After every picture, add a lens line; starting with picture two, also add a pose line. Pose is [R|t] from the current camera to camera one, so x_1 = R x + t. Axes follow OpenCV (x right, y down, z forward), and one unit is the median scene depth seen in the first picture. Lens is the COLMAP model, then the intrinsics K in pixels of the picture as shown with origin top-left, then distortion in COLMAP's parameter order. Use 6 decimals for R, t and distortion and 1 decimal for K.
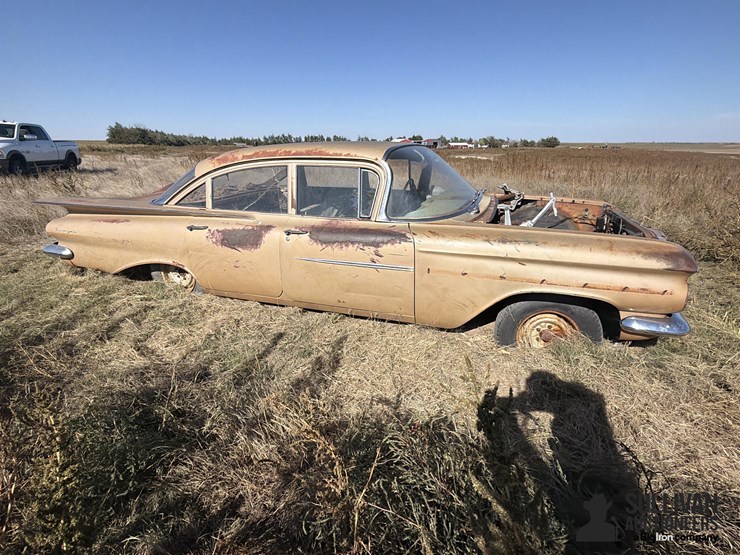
lens RADIAL K [[397.0, 0, 370.0], [0, 397.0, 277.5], [0, 0, 1]] dist [-0.000799, 0.000388]
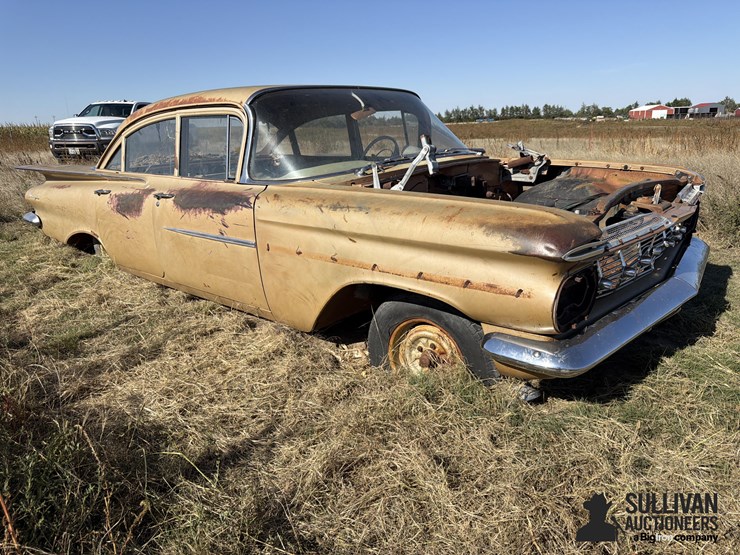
lens RADIAL K [[545.7, 0, 370.0], [0, 545.7, 277.5], [0, 0, 1]] dist [0.073316, -0.121738]
pose [[0.916876, 0.076658, -0.391742, 0.677419], [-0.095085, 0.995080, -0.027824, 0.046121], [0.387682, 0.062760, 0.919654, 0.129728]]
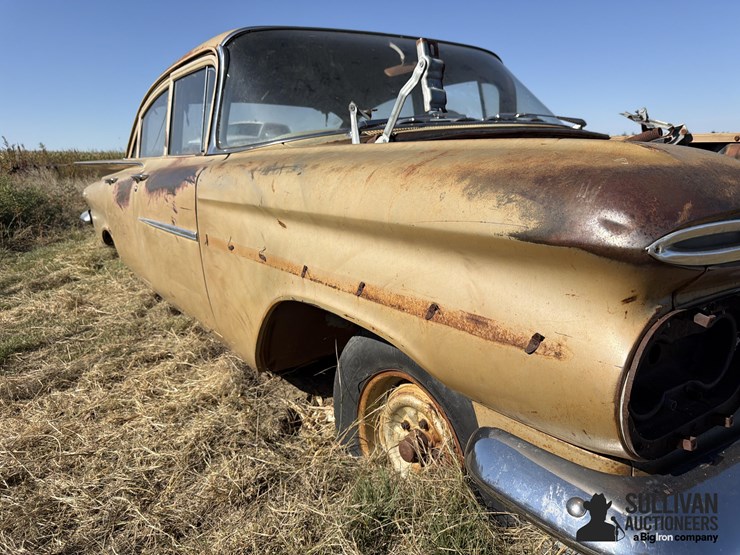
lens RADIAL K [[545.7, 0, 370.0], [0, 545.7, 277.5], [0, 0, 1]] dist [0.073316, -0.121738]
pose [[0.791406, 0.107801, -0.601711, 0.675309], [-0.169878, 0.984340, -0.047081, 0.024950], [0.587212, 0.139477, 0.797325, 0.542157]]
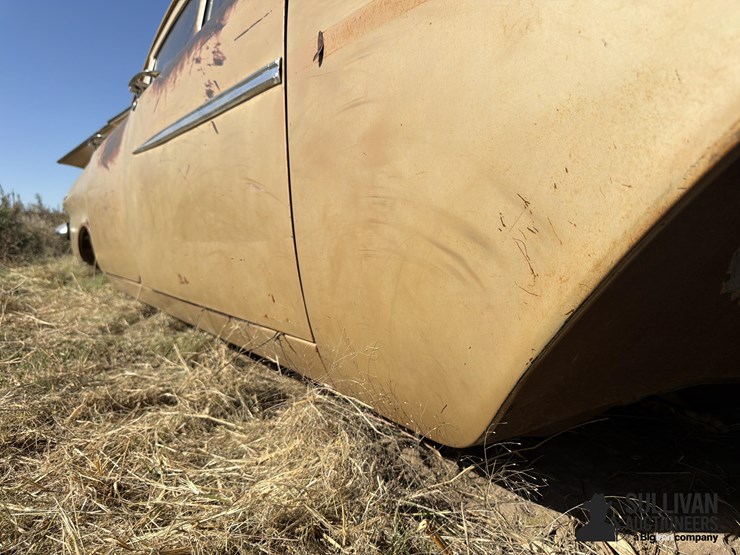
lens RADIAL K [[552.2, 0, 364.9], [0, 552.2, 265.4], [0, 0, 1]] dist [0.007787, -0.000686]
pose [[0.792374, 0.043297, -0.608497, 0.295473], [-0.216417, 0.952550, -0.214037, 0.113880], [0.570356, 0.301286, 0.764147, 0.795424]]
